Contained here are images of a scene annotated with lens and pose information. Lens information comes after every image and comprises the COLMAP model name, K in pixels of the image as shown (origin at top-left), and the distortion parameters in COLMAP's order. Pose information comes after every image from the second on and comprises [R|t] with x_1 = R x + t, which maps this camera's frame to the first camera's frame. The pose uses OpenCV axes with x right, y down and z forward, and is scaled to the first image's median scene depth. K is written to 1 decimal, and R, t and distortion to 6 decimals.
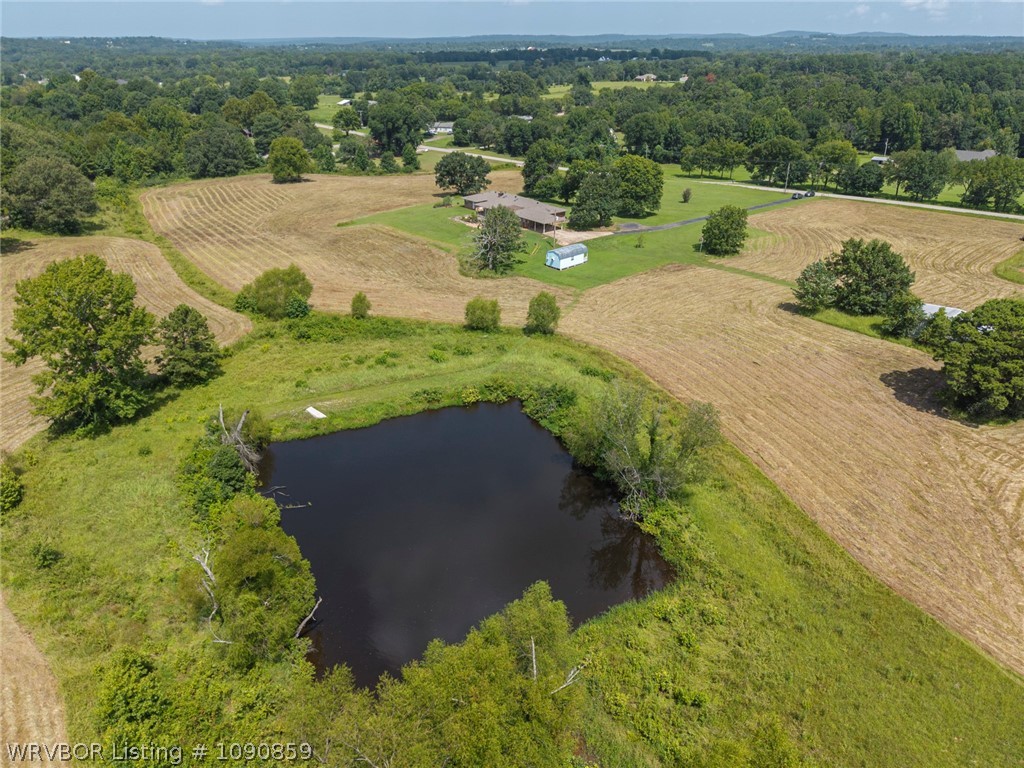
lens RADIAL K [[689.6, 0, 512.0], [0, 689.6, 384.0], [0, 0, 1]] dist [0.002141, 0.000069]
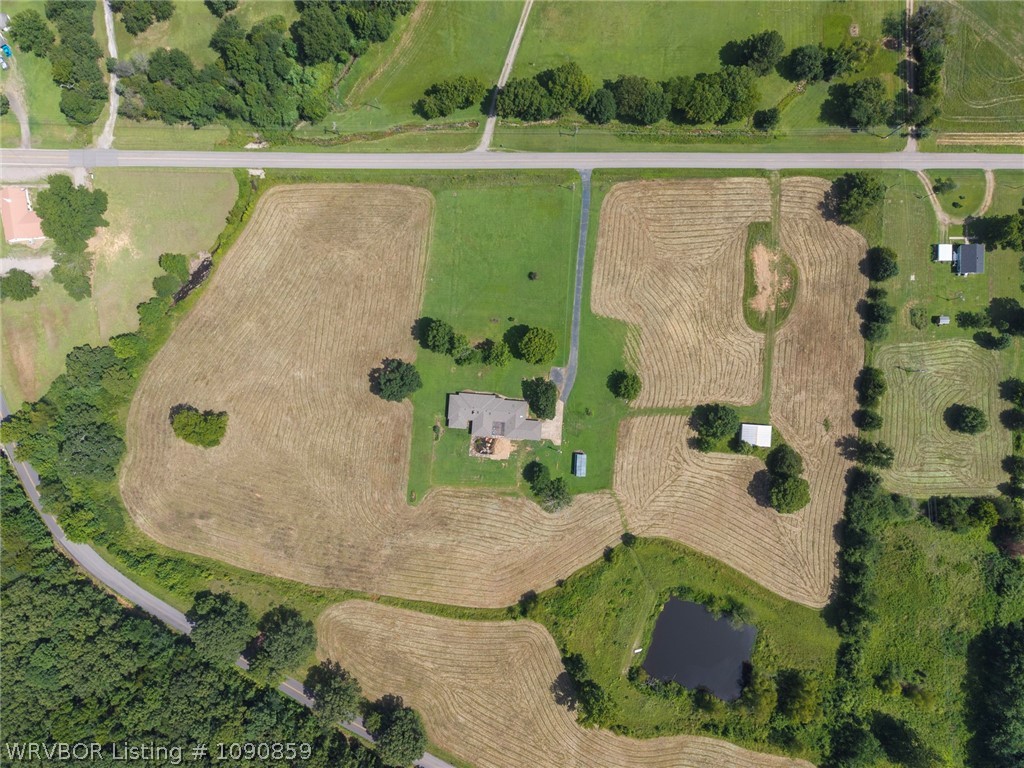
lens RADIAL K [[688.9, 0, 512.0], [0, 688.9, 384.0], [0, 0, 1]] dist [0.091026, -0.073180]
pose [[0.703222, -0.710955, 0.004586, 0.121980], [0.283167, 0.285992, 0.915437, -2.519038], [-0.652146, -0.642457, 0.402435, 0.633287]]
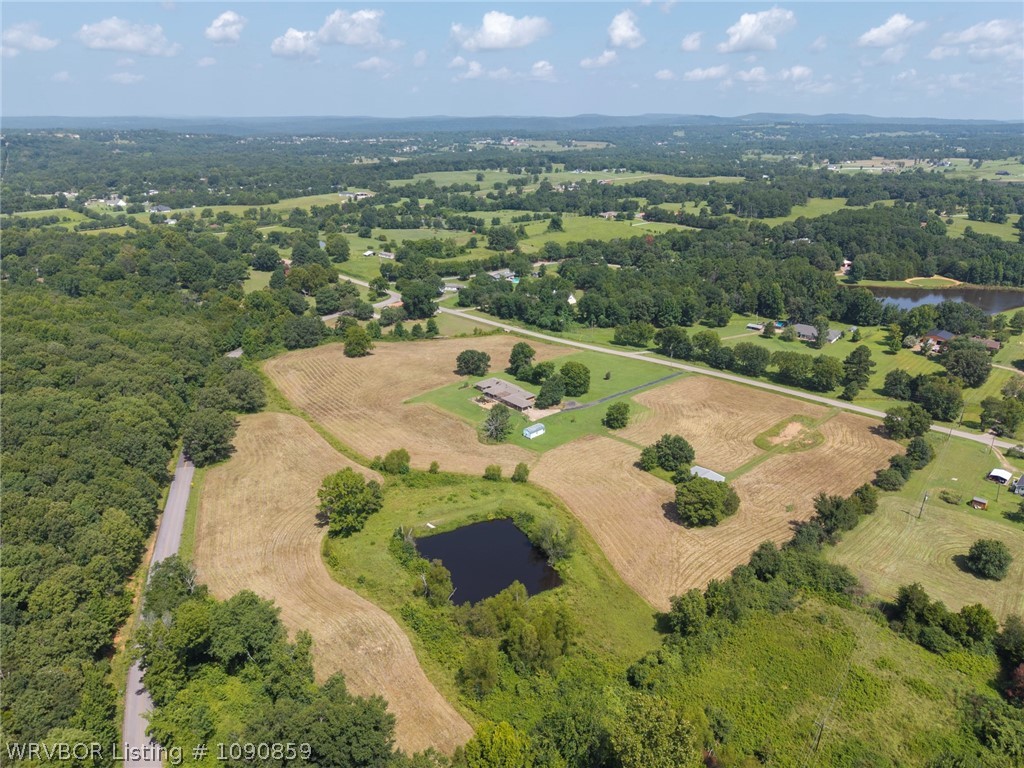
lens RADIAL K [[688.9, 0, 512.0], [0, 688.9, 384.0], [0, 0, 1]] dist [0.091026, -0.073180]
pose [[0.999713, -0.007459, 0.022745, -0.030524], [0.009587, 0.995436, -0.094953, -0.168846], [-0.021933, 0.095144, 0.995222, -1.151420]]
